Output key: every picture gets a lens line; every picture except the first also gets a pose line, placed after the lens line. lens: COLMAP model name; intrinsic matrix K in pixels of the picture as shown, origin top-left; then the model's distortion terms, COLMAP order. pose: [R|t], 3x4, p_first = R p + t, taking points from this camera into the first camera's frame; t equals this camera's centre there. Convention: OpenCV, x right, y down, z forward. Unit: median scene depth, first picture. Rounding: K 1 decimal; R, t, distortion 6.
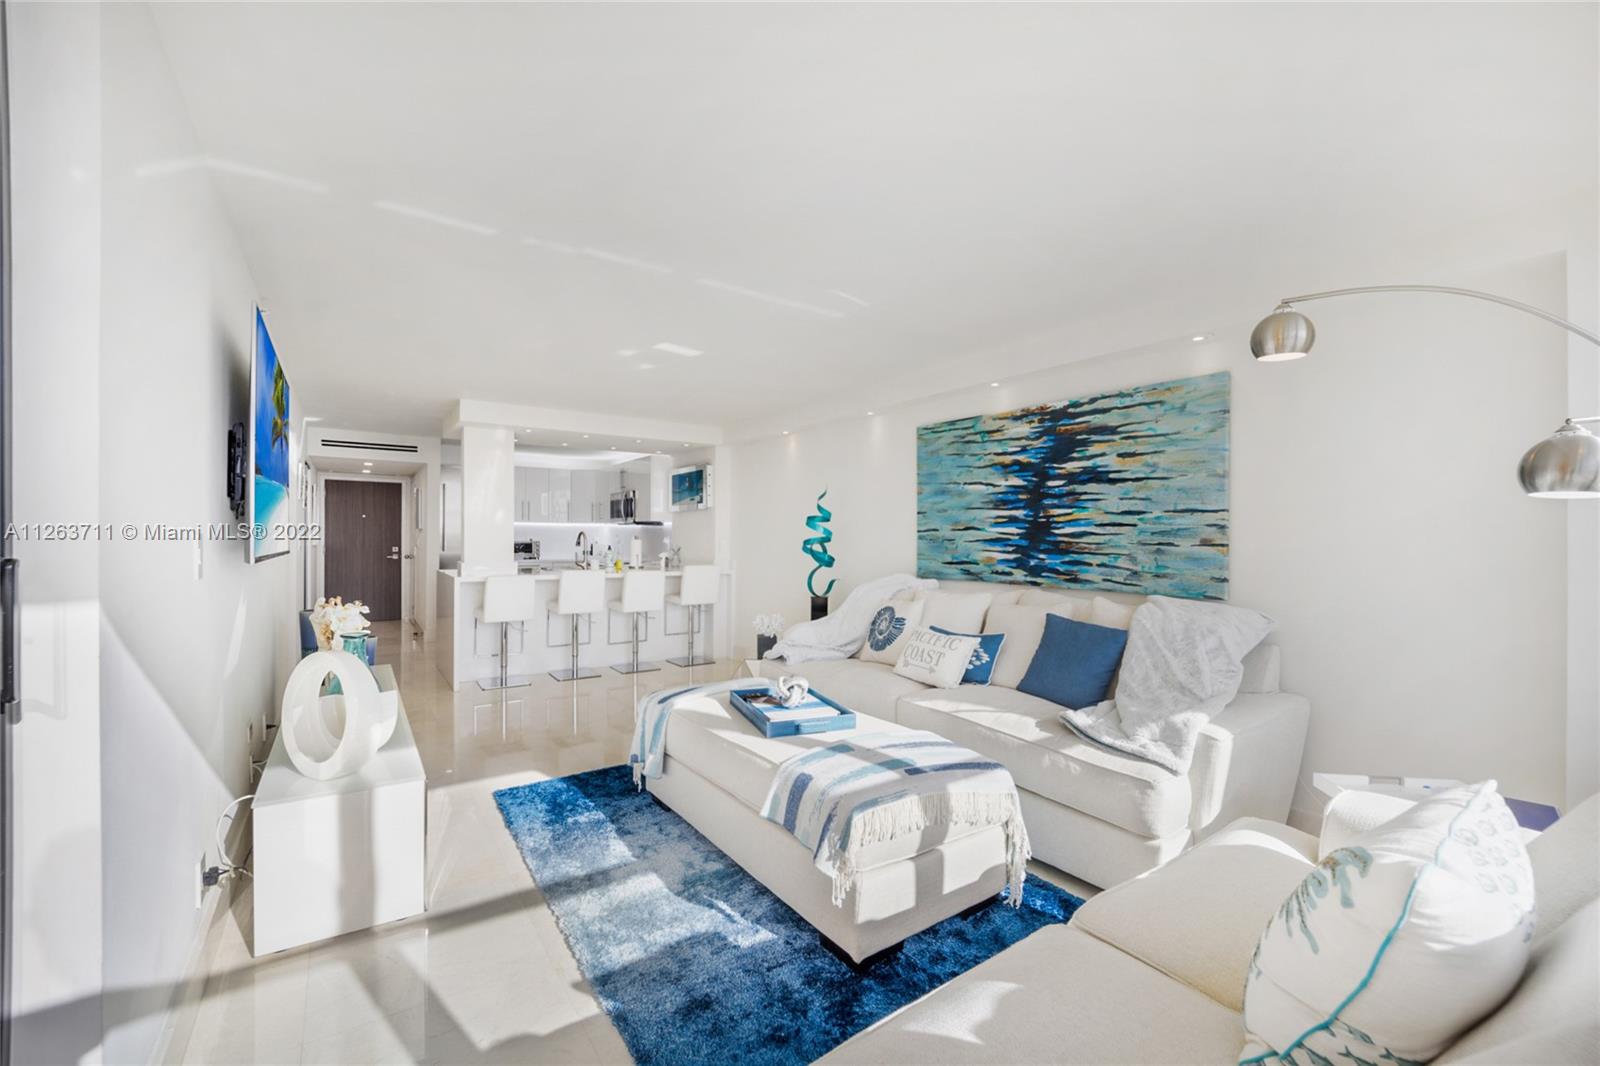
lens RADIAL K [[650.6, 0, 800.0], [0, 650.6, 533.0], [0, 0, 1]] dist [-0.000438, -0.000371]
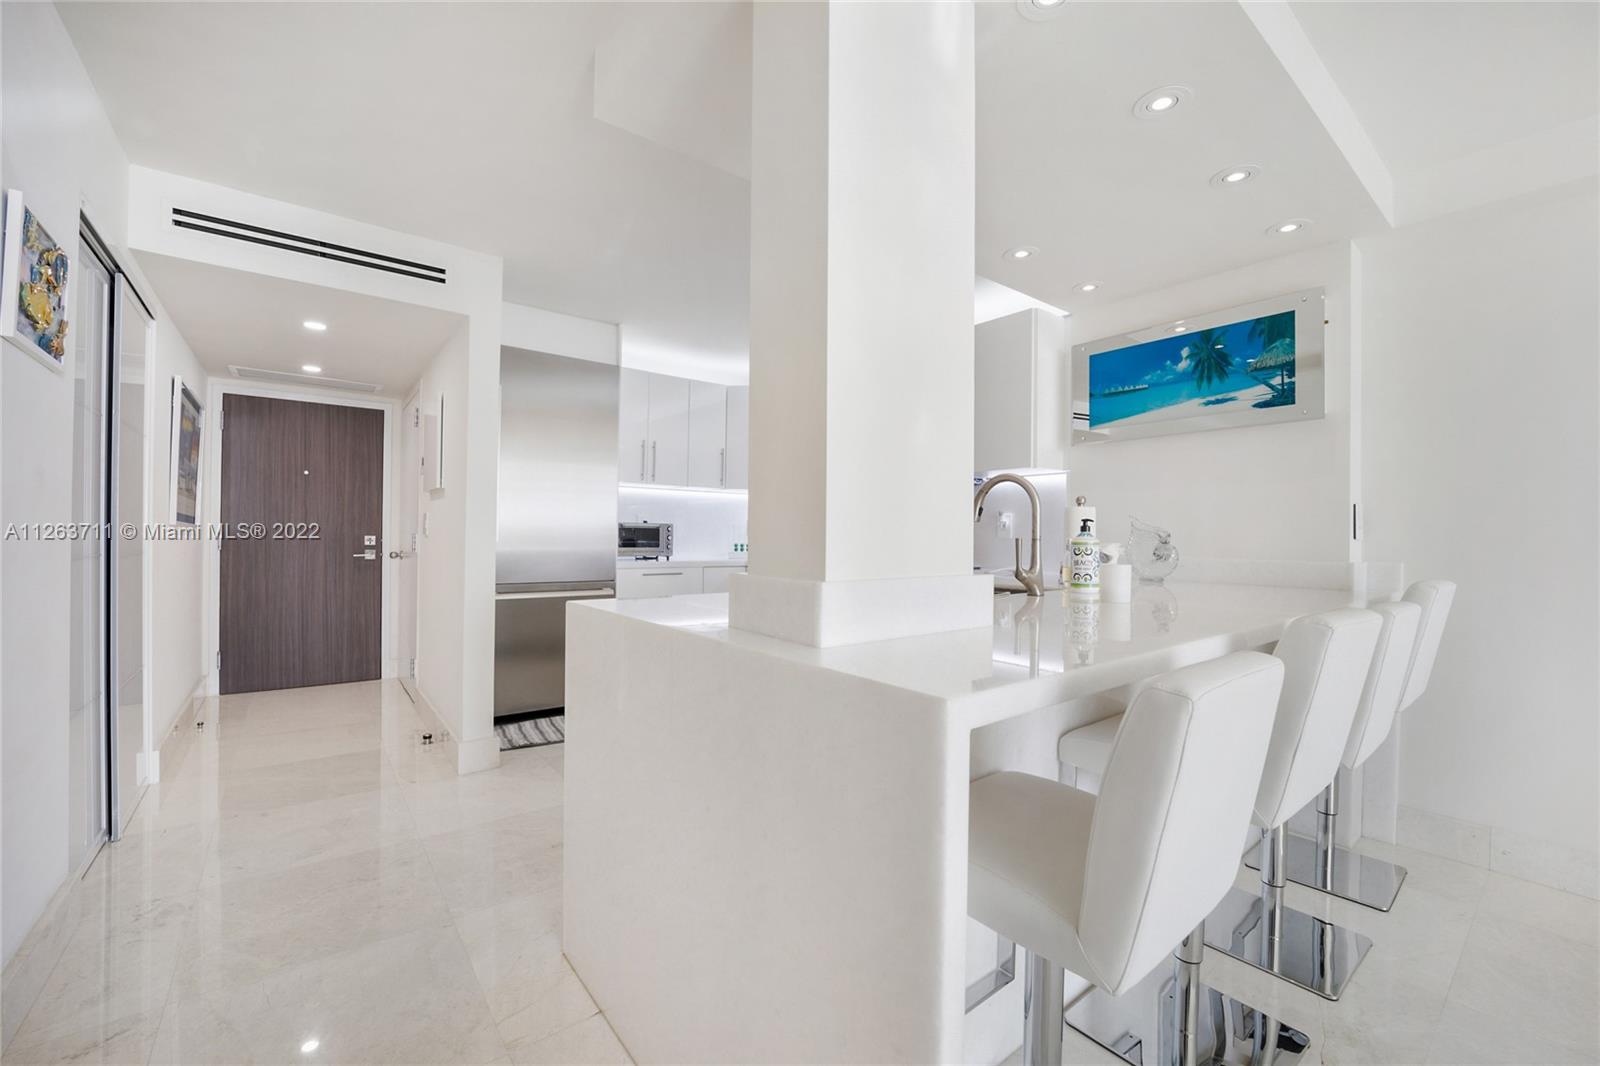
lens RADIAL K [[650.6, 0, 800.0], [0, 650.6, 533.0], [0, 0, 1]] dist [-0.000438, -0.000371]
pose [[0.998751, 0.003614, 0.049827, -0.317744], [-0.003211, 0.999962, -0.008158, 0.022902], [-0.049854, 0.007988, 0.998725, 0.484592]]
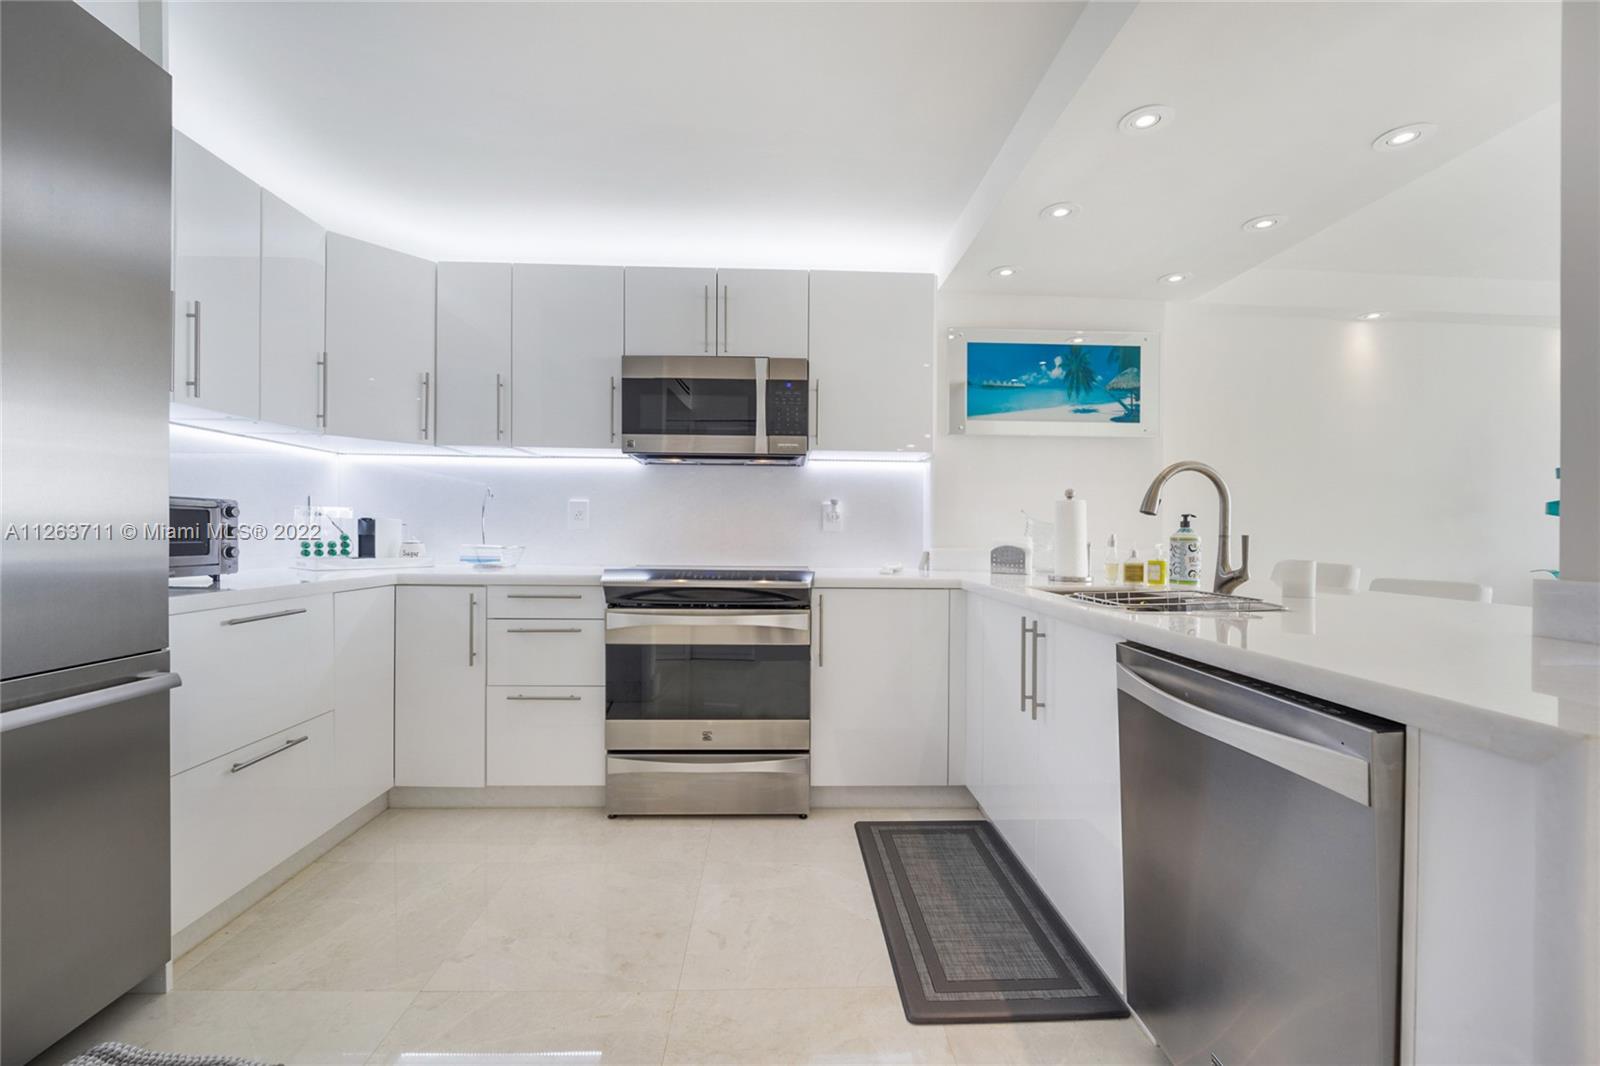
lens RADIAL K [[650.6, 0, 800.0], [0, 650.6, 533.0], [0, 0, 1]] dist [-0.000438, -0.000371]
pose [[0.538853, -0.004627, 0.842387, -0.452381], [-0.003099, 0.999967, 0.007475, 0.021142], [-0.842394, -0.006638, 0.538821, 0.679956]]
